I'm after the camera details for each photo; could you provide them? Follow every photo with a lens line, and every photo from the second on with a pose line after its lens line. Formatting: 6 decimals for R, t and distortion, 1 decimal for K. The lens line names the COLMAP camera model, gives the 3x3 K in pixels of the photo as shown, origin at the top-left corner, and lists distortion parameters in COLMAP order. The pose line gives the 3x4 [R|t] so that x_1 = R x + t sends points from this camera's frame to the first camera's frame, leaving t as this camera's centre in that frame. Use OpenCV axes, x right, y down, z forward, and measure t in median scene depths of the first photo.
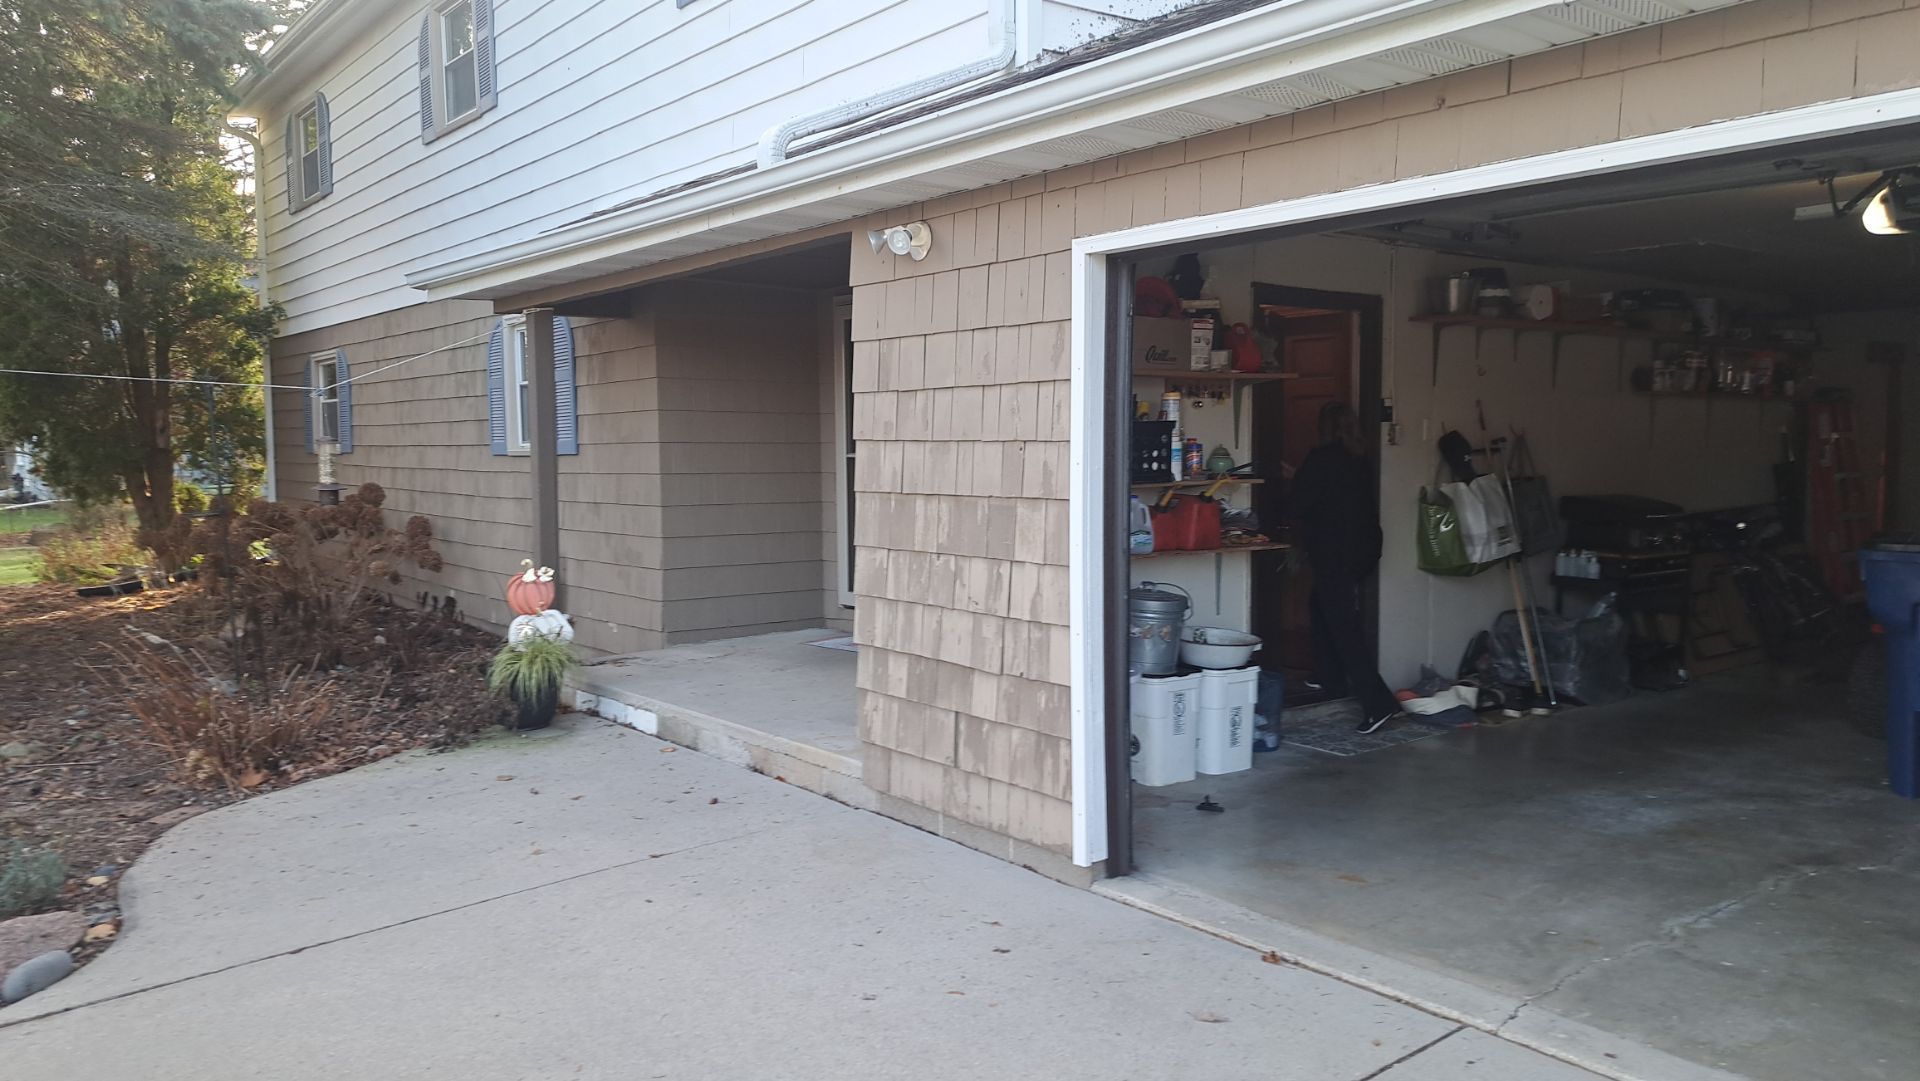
lens RADIAL K [[1366.8, 0, 973.8], [0, 1366.8, 548.3], [0, 0, 1]] dist [0.074497, -0.077723]
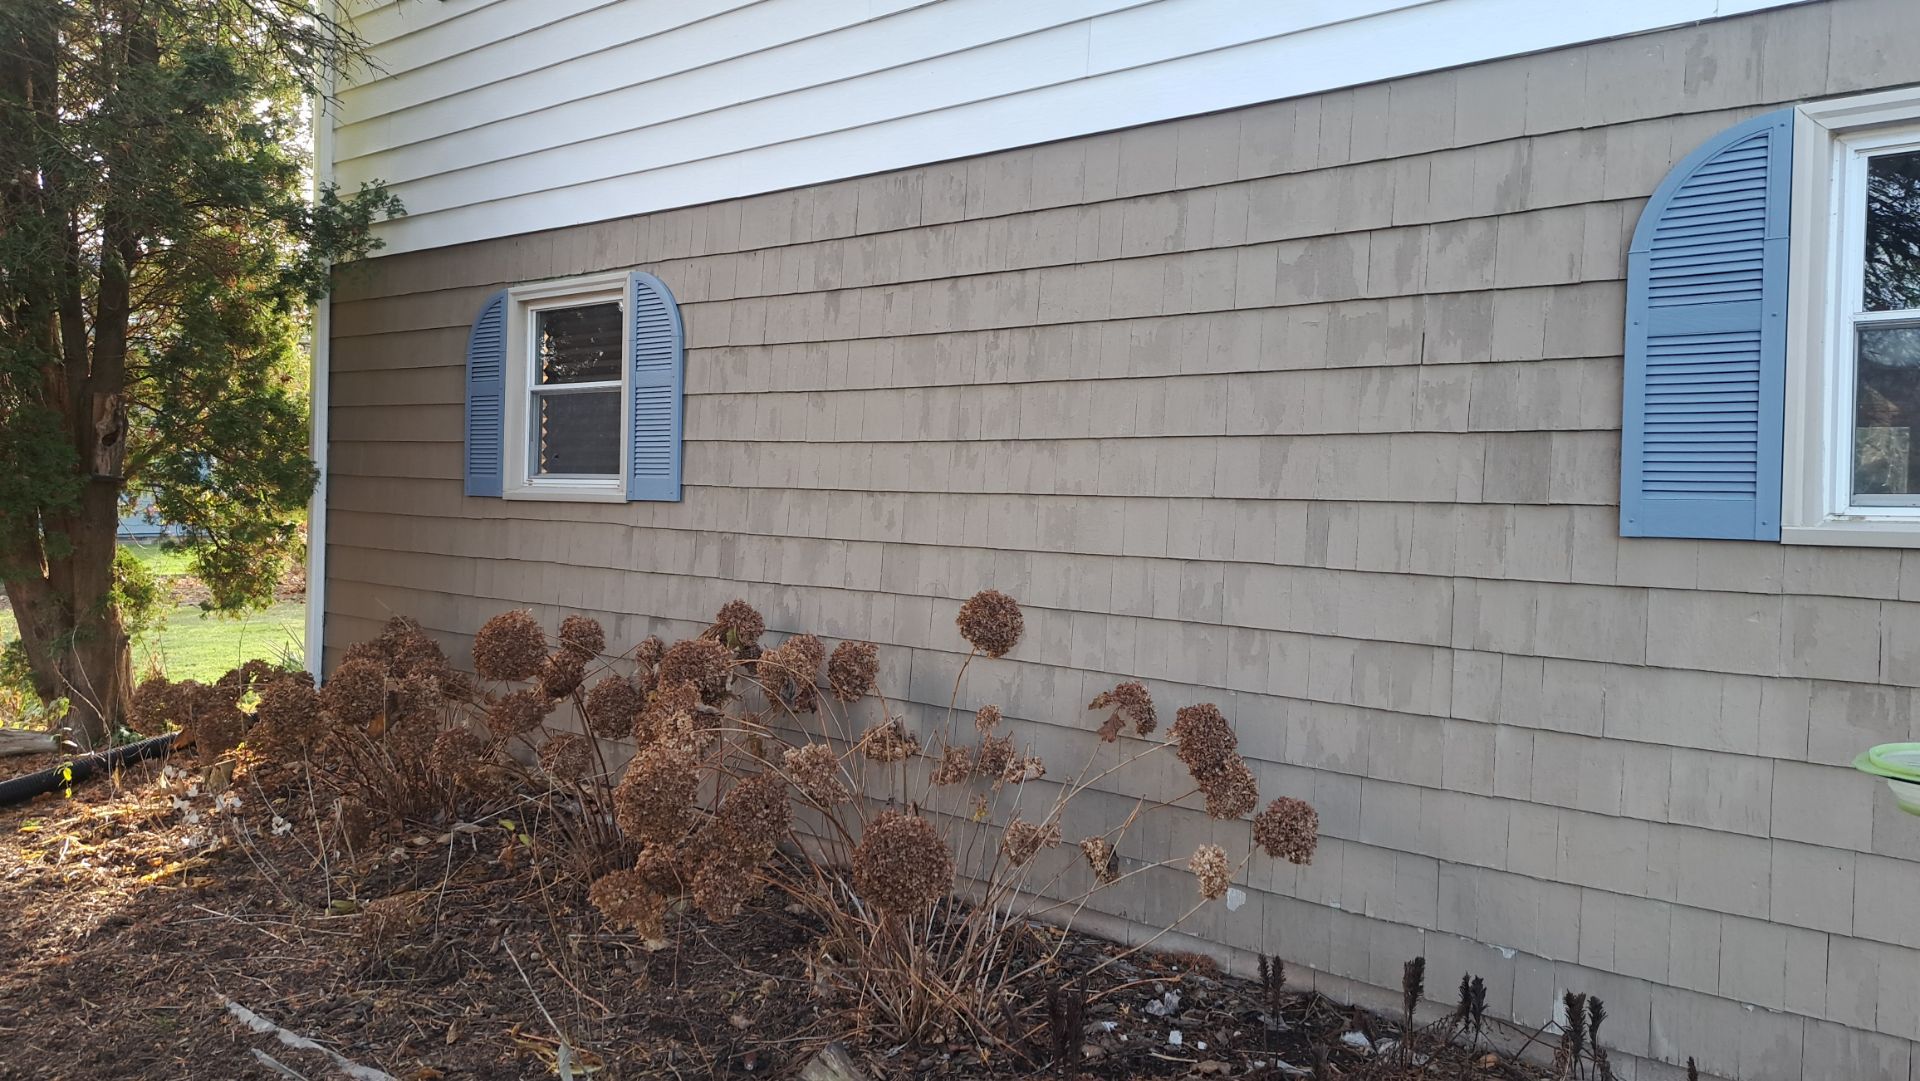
lens RADIAL K [[1366.8, 0, 971.0], [0, 1366.8, 524.3], [0, 0, 1]] dist [0.074497, -0.077723]
pose [[0.978271, 0.022345, 0.206124, -1.191230], [-0.011862, 0.998579, -0.051953, -0.107618], [-0.206992, 0.048379, 0.977146, 1.468664]]
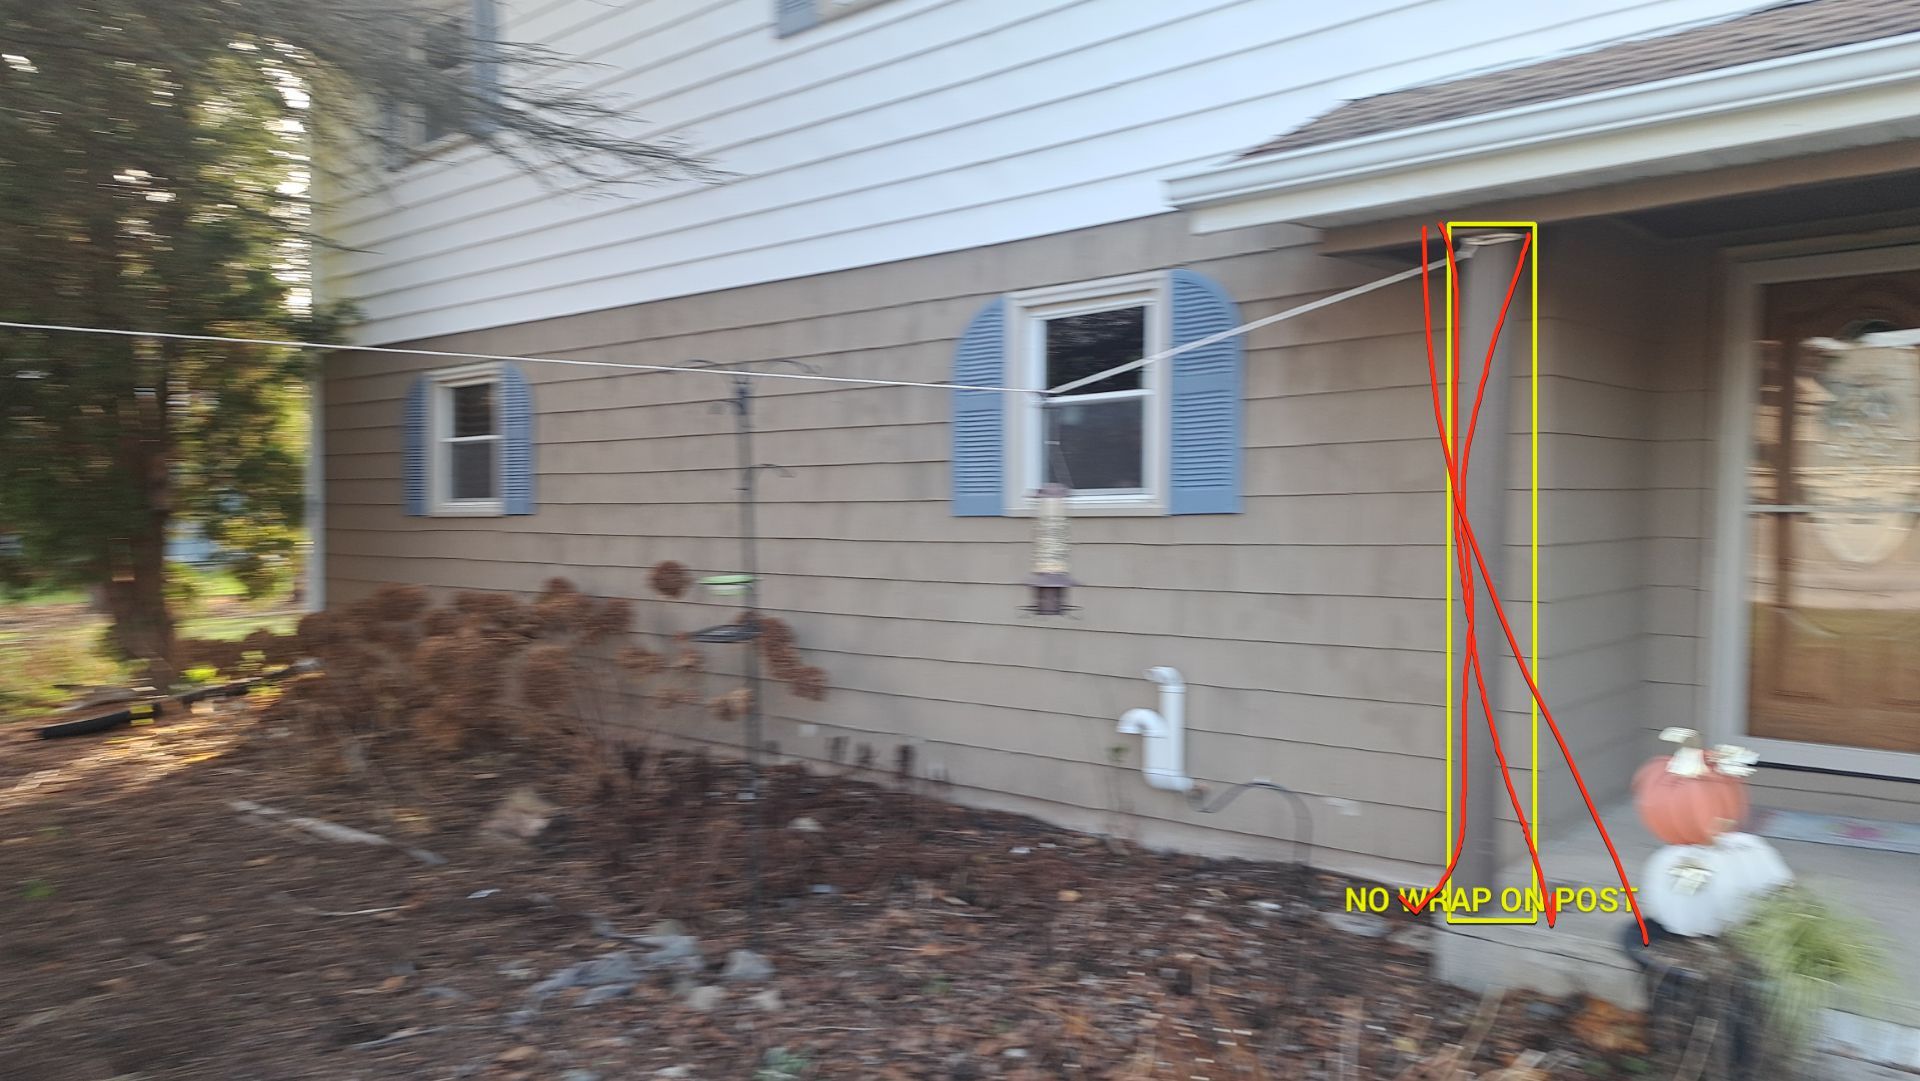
lens RADIAL K [[1332.7, 0, 1005.8], [0, 1332.7, 547.6], [0, 0, 1]] dist [0.040335, -0.020459]
pose [[0.980157, -0.010842, 0.197924, -0.936659], [0.019197, 0.999002, -0.040341, -0.059730], [-0.197289, 0.043340, 0.979387, 0.836203]]
